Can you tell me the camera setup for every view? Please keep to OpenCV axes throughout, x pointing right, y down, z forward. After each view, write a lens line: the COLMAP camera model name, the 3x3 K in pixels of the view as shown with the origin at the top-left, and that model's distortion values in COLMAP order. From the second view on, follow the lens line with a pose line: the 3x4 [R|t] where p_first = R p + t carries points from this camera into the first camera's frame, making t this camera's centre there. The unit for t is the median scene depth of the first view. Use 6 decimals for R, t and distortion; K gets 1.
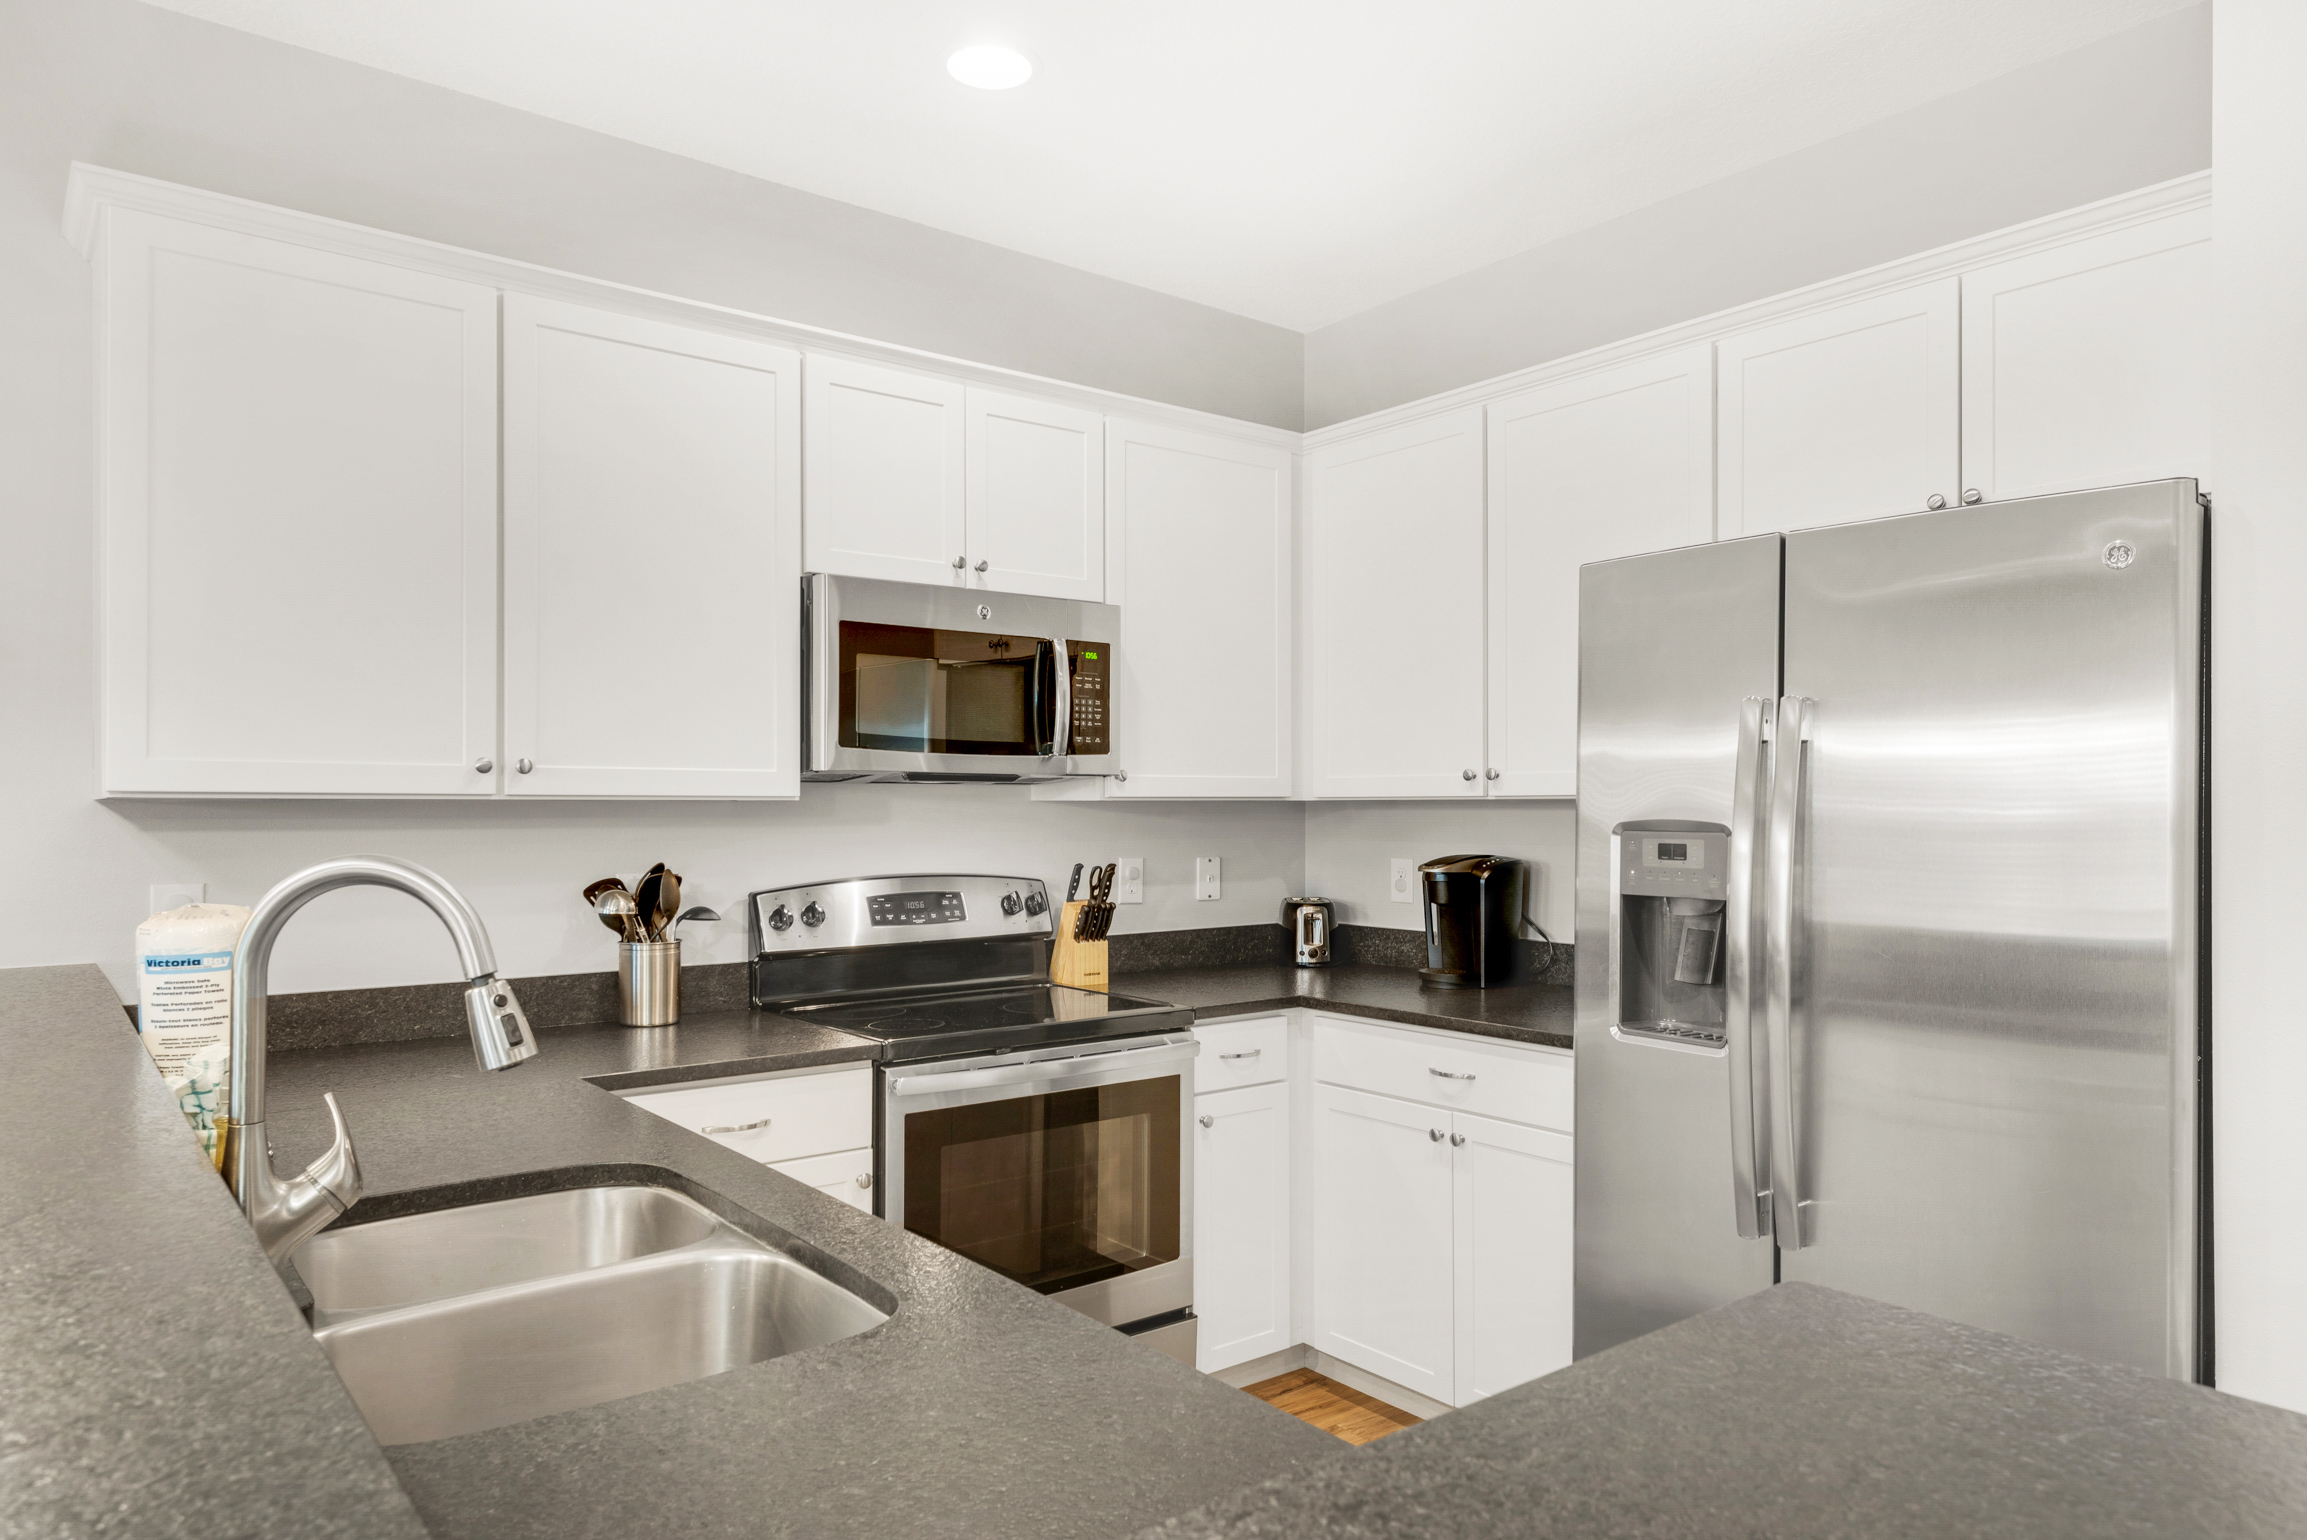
lens RADIAL K [[1465.2, 0, 1150.7], [0, 1465.2, 776.4], [0, 0, 1]] dist [0.005704, 0.000518]
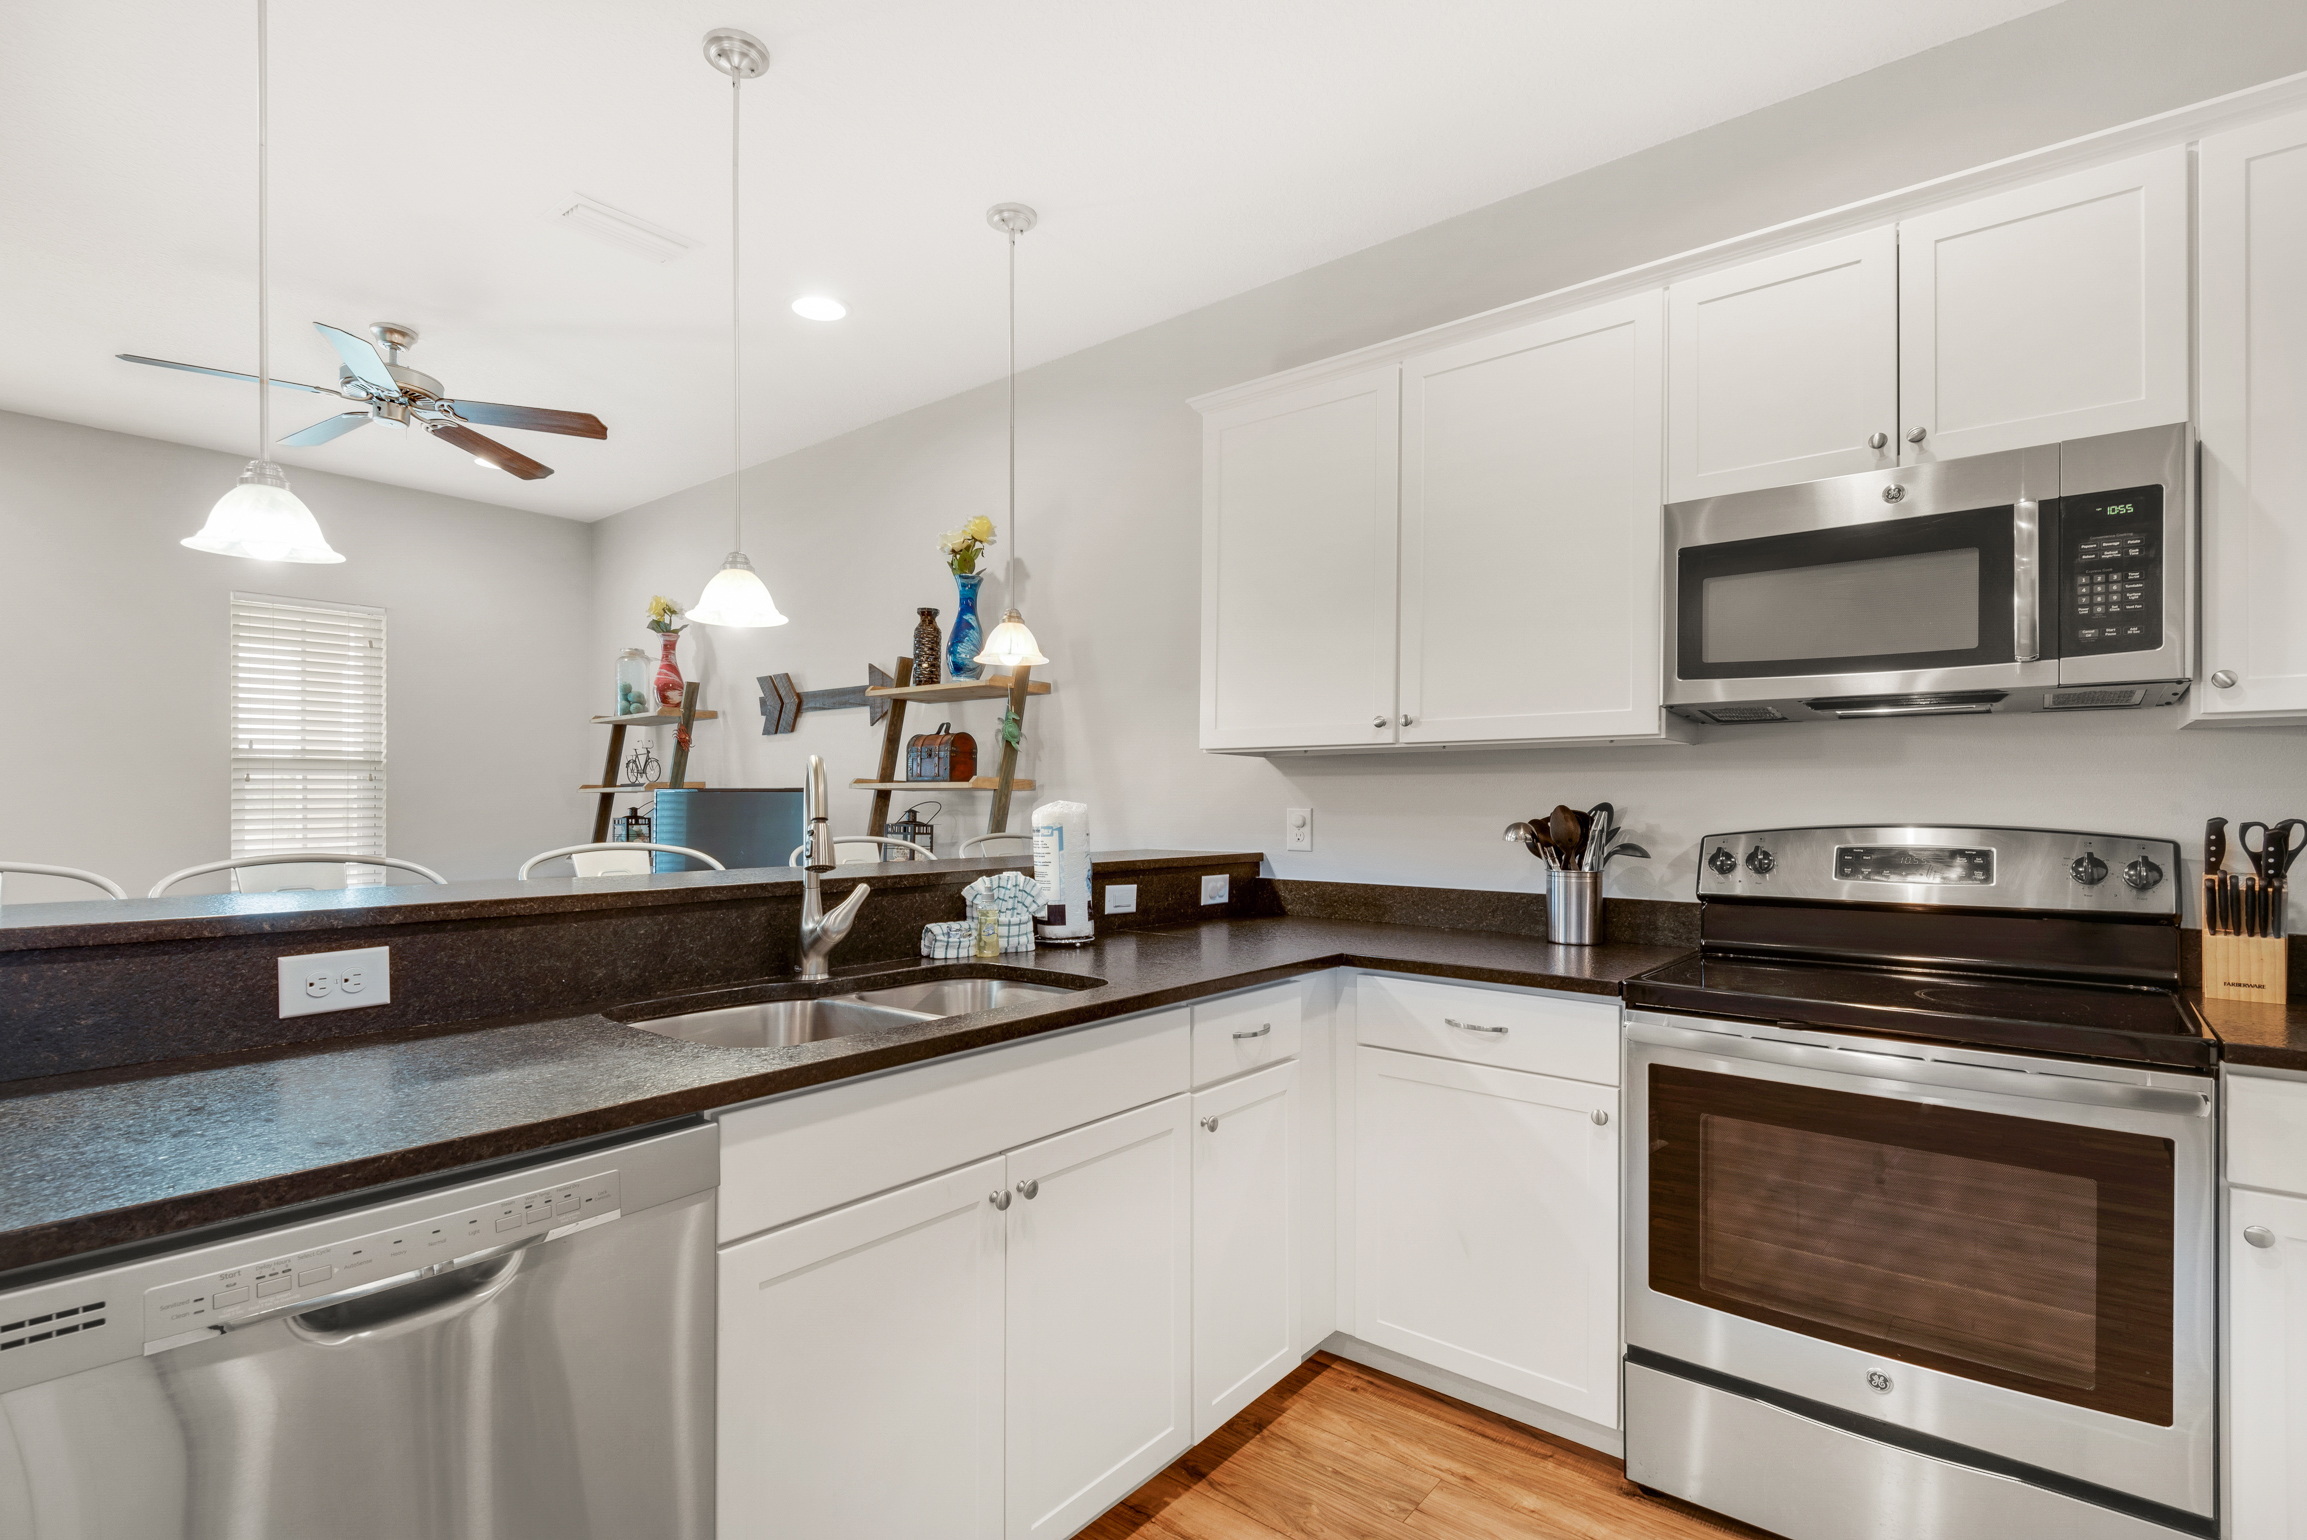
lens RADIAL K [[1055.4, 0, 1182.1], [0, 1055.4, 812.6], [0, 0, 1]] dist [-0.018534, -0.000113]
pose [[0.228591, 0.010417, -0.973467, 0.379412], [0.020252, 0.999675, 0.015453, 0.049331], [0.973312, -0.023247, 0.228305, 0.520519]]
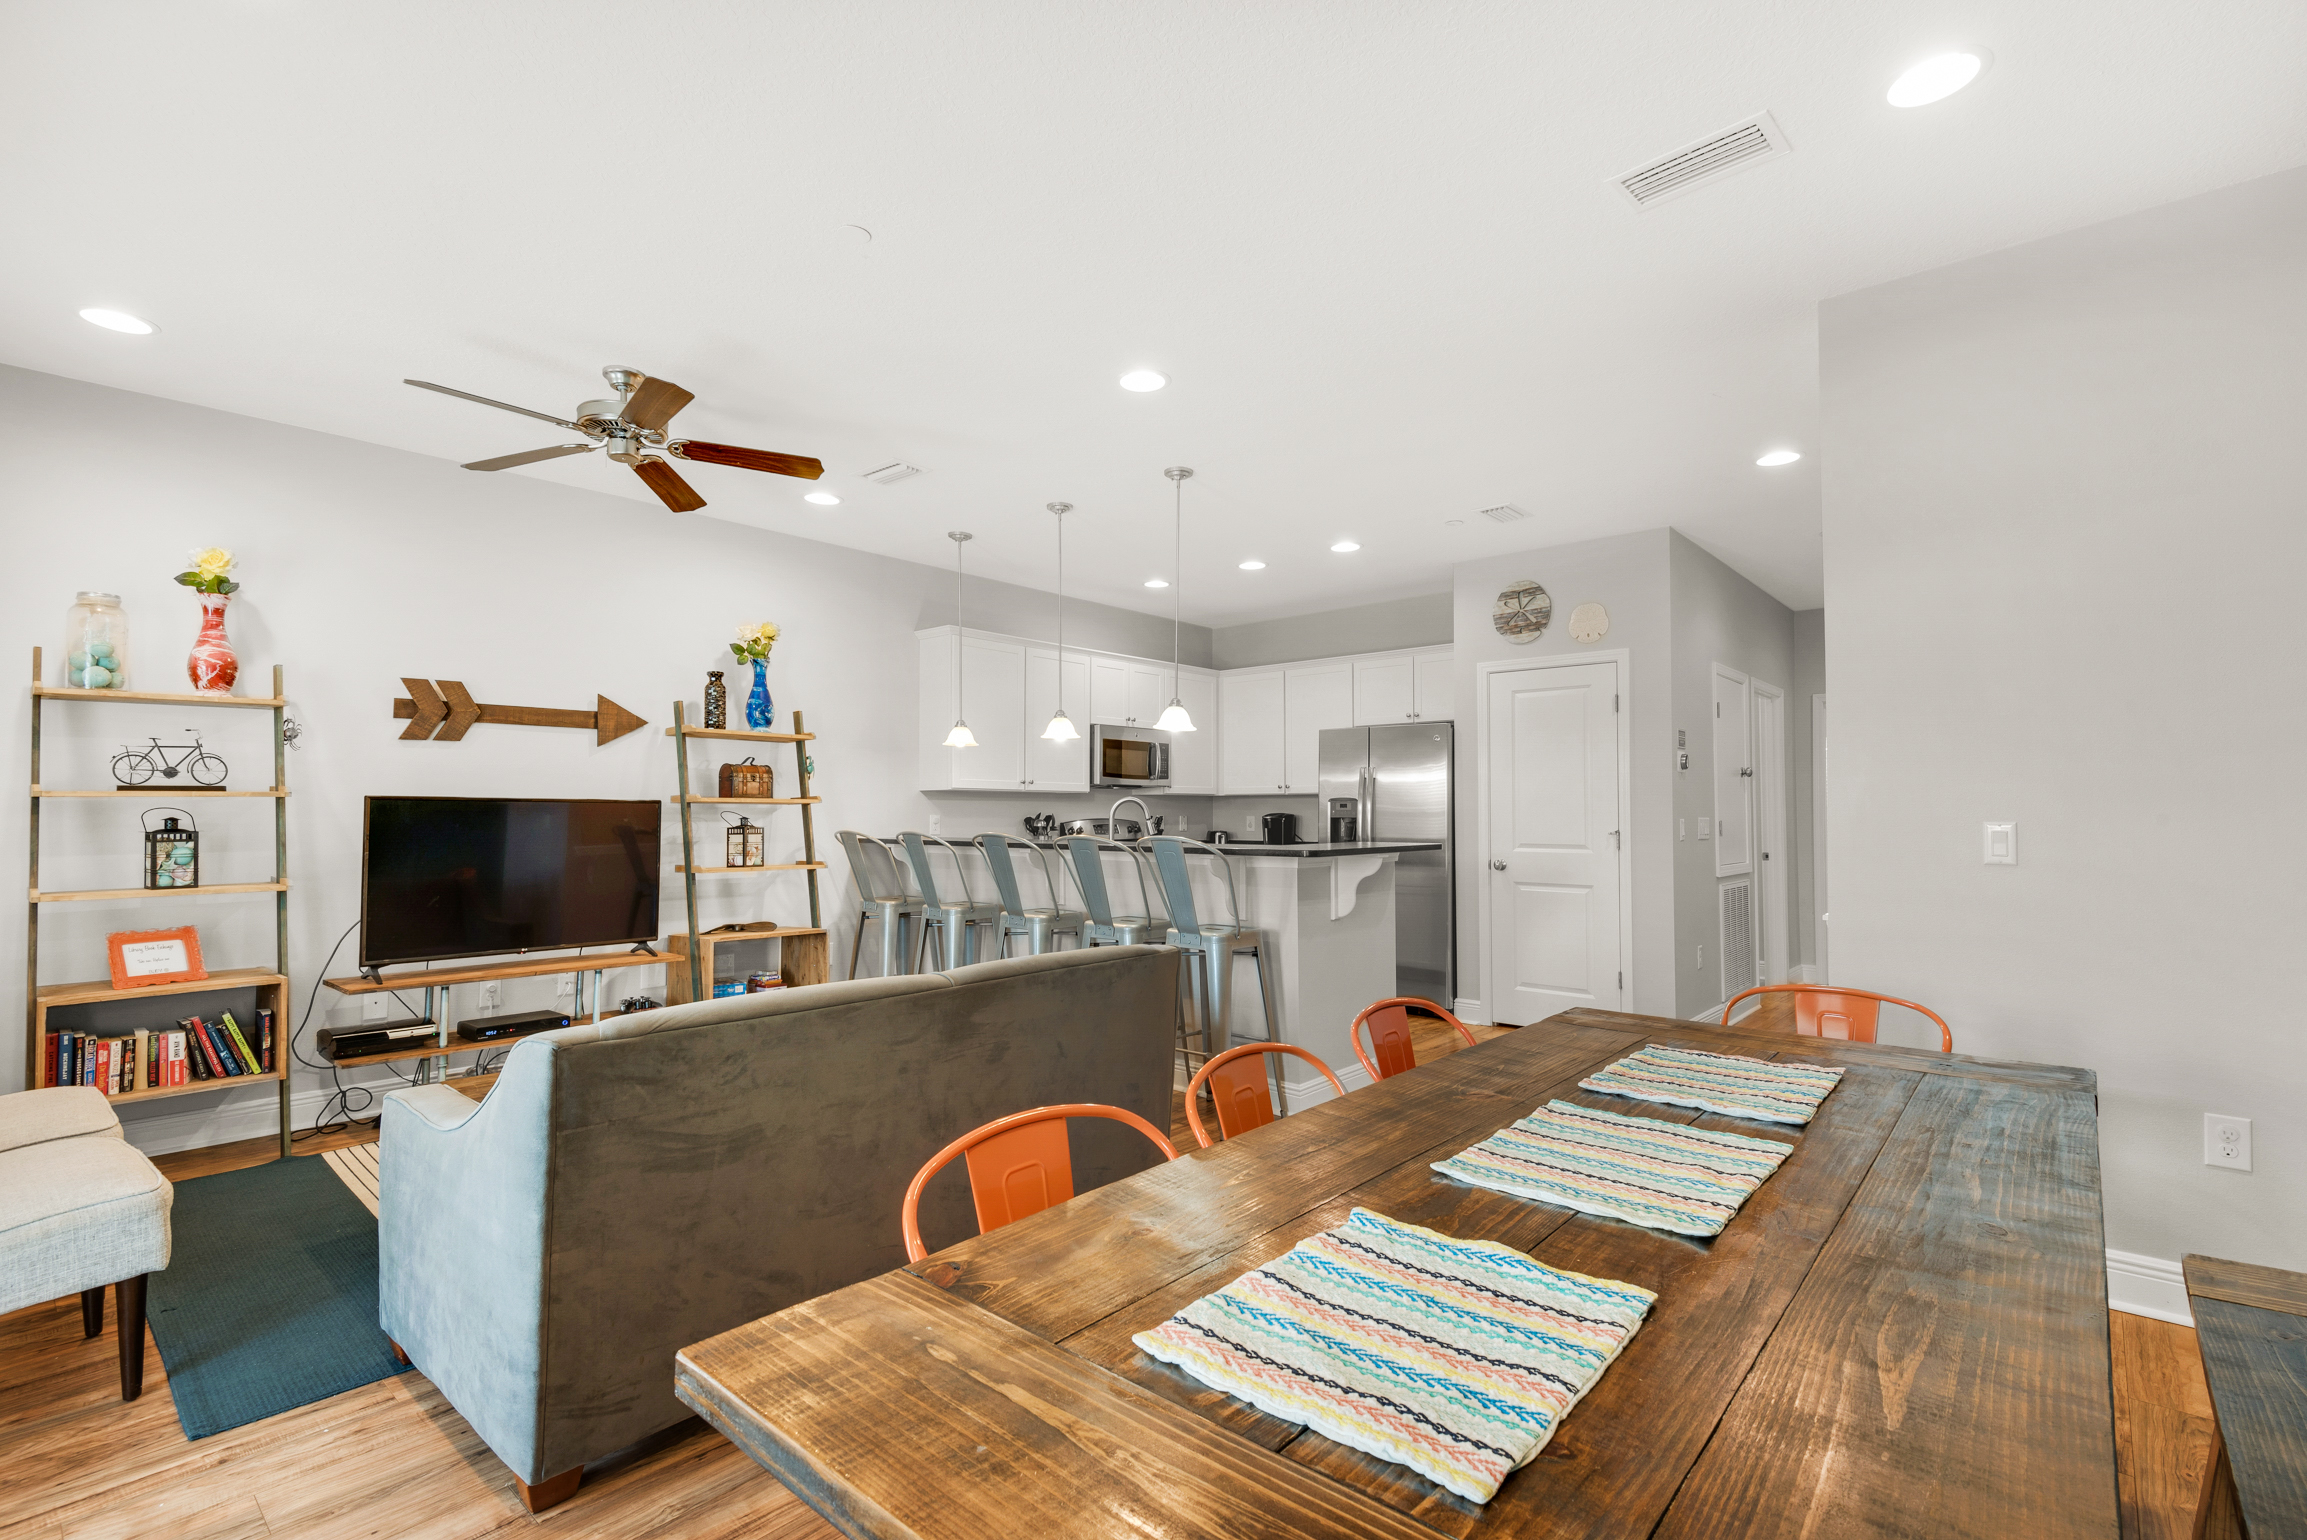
lens RADIAL K [[1055.4, 0, 1155.4], [0, 1055.4, 780.5], [0, 0, 1]] dist [-0.018534, -0.000113]
pose [[0.984374, 0.004053, 0.176043, -0.508264], [-0.001330, 0.999878, -0.015585, 0.025014], [-0.176085, 0.015108, 0.984259, -1.354076]]
